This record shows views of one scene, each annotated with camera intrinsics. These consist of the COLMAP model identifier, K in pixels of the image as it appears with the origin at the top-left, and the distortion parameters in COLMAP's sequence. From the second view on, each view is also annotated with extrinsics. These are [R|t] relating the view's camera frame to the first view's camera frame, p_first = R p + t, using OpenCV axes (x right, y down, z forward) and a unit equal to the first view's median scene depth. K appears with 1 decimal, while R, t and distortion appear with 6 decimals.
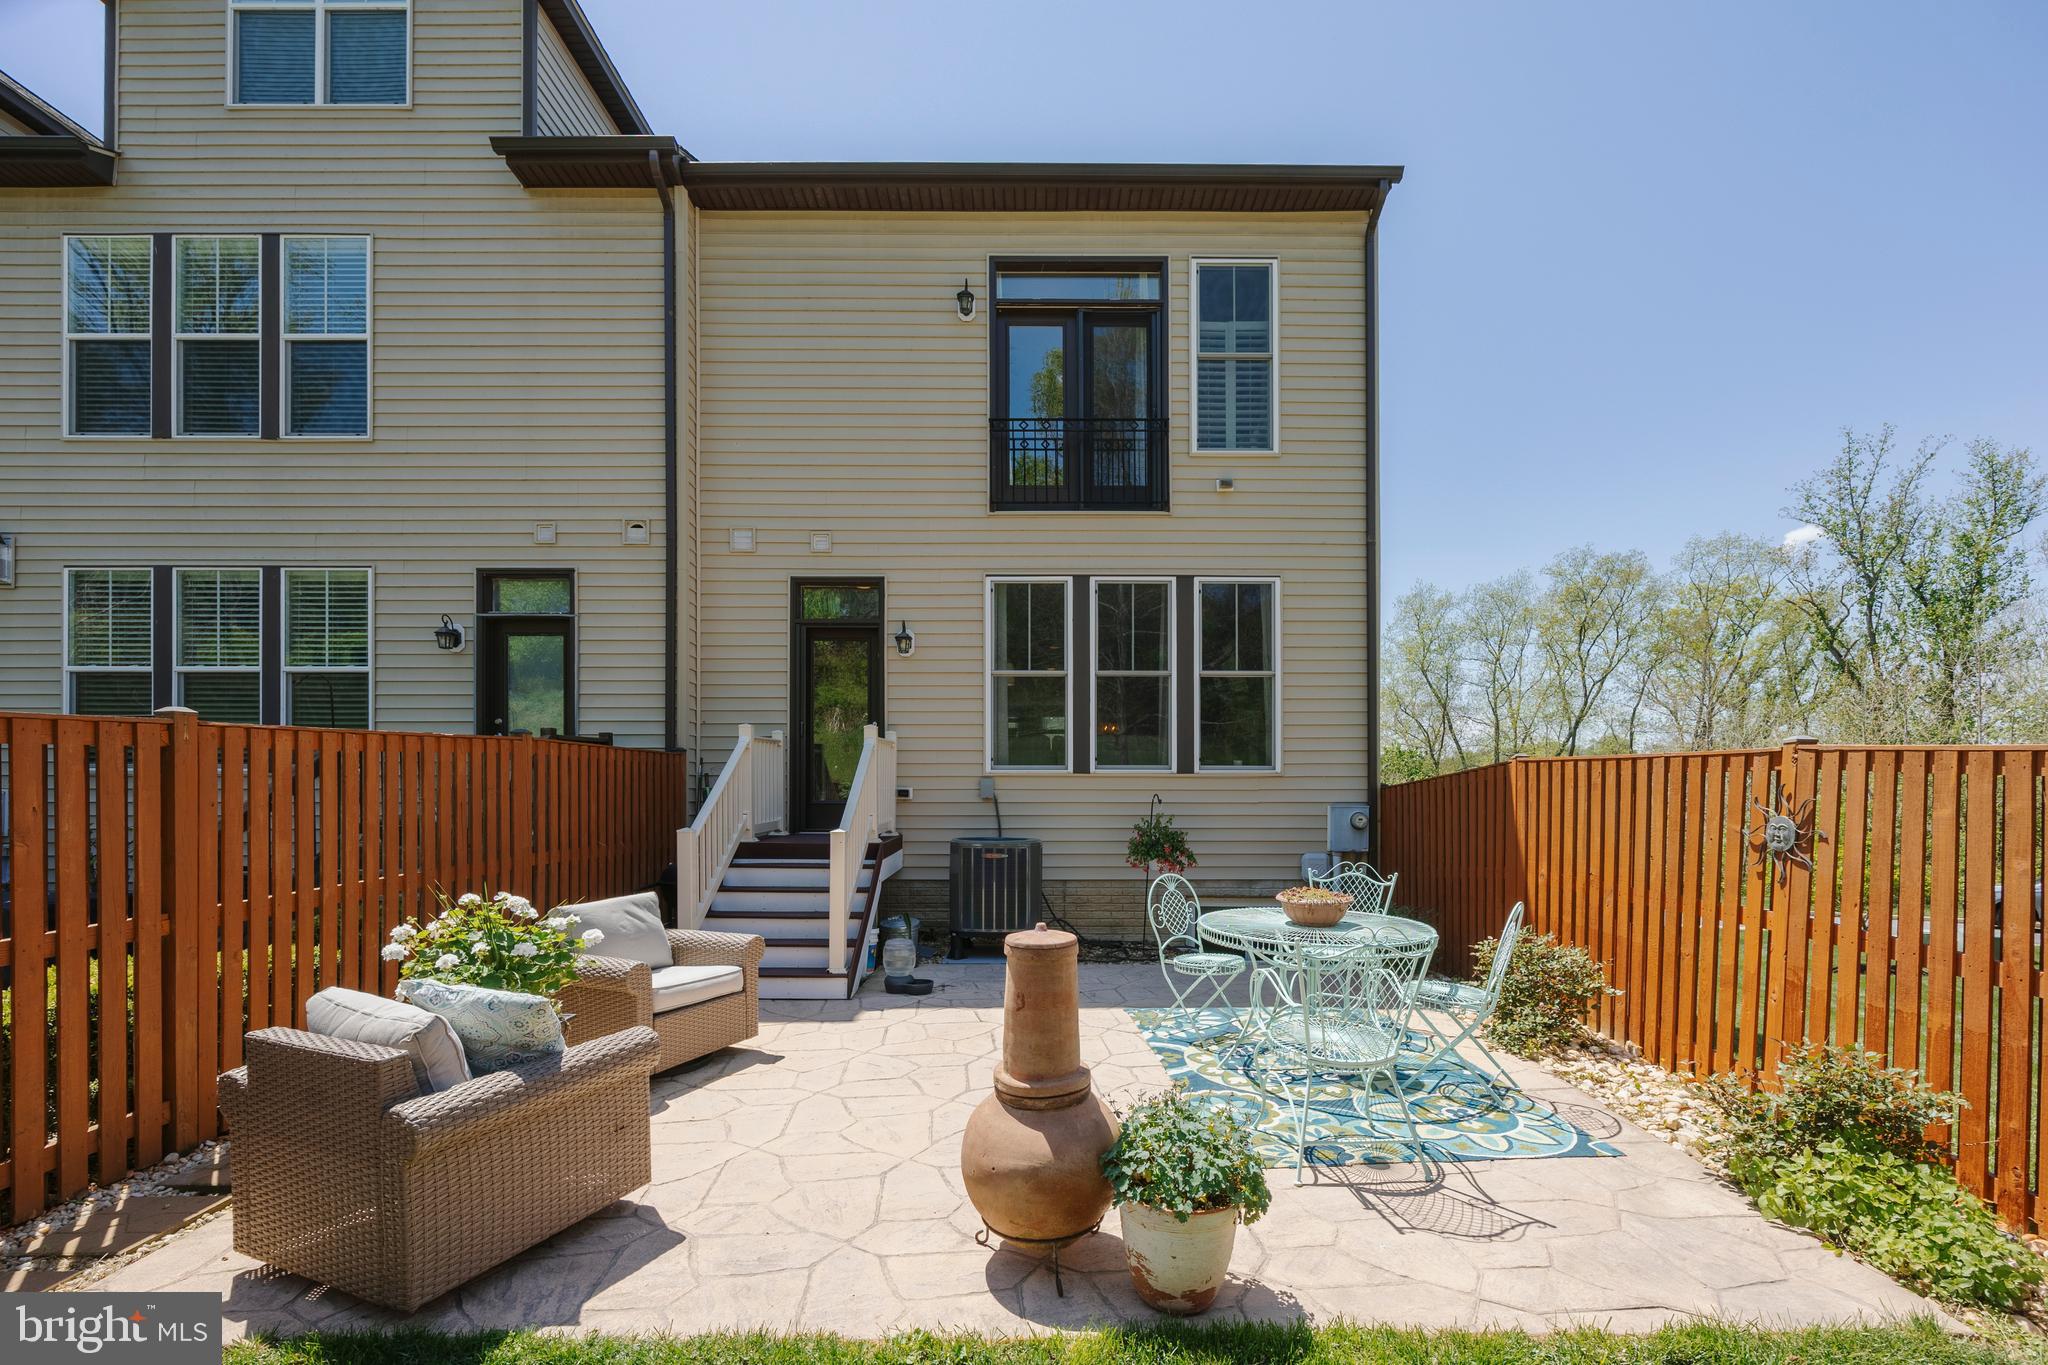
lens RADIAL K [[882.2, 0, 1066.6], [0, 882.2, 806.3], [0, 0, 1]] dist [-0.002006, 0.000755]
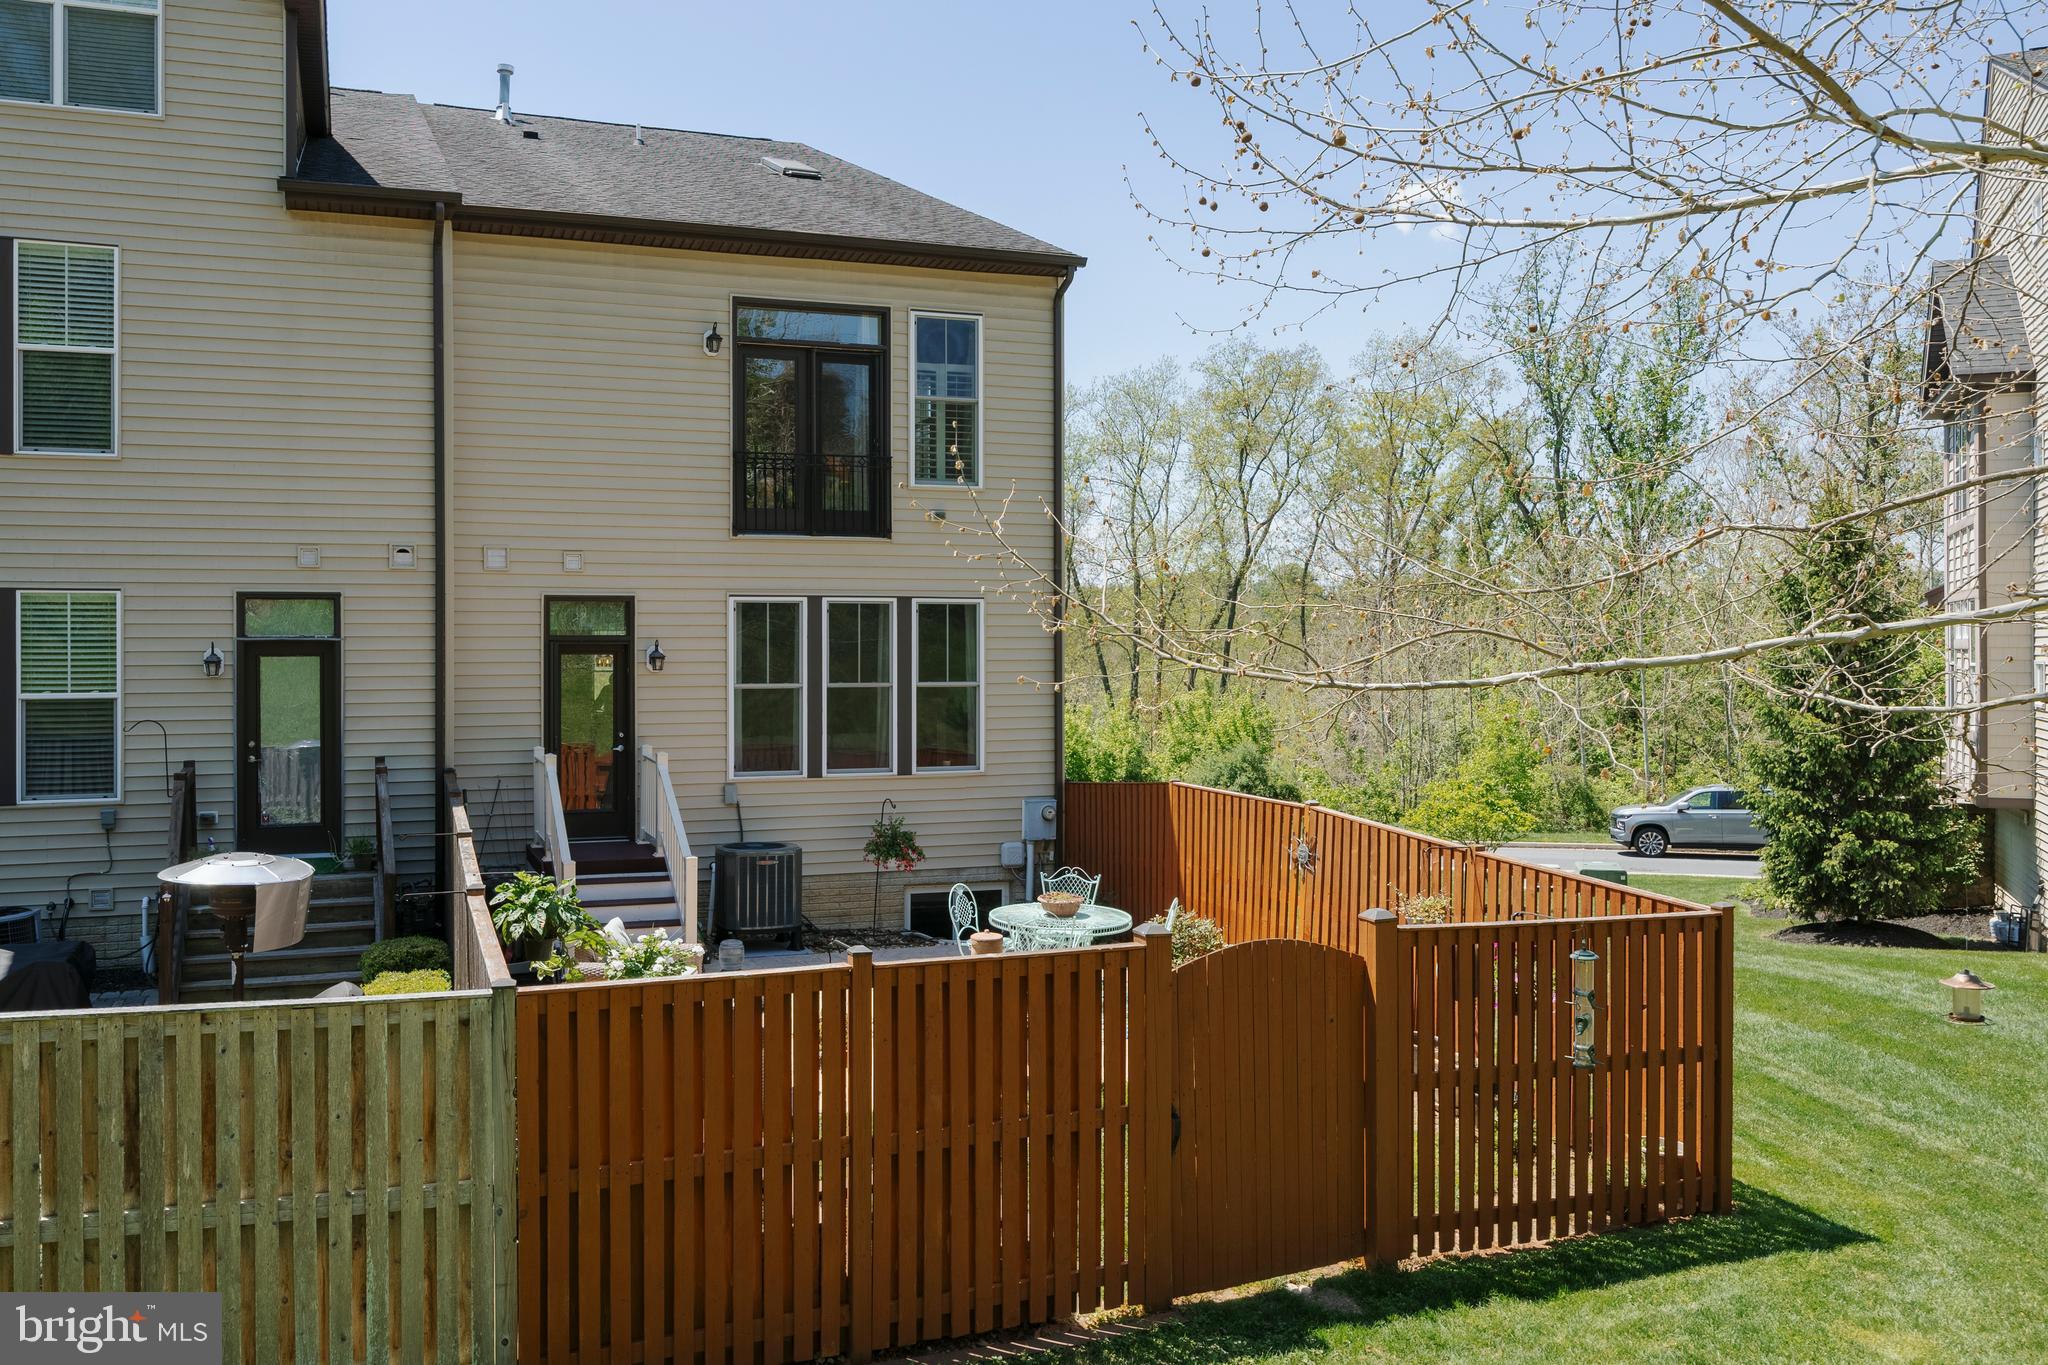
lens RADIAL K [[1479.5, 0, 1021.6], [0, 1479.5, 685.9], [0, 0, 1]] dist [0.000332, -0.001046]
pose [[0.929053, 0.002732, 0.369937, -0.418818], [-0.003511, 0.999993, 0.001432, -0.153274], [-0.369931, -0.002630, 0.929056, -0.786070]]
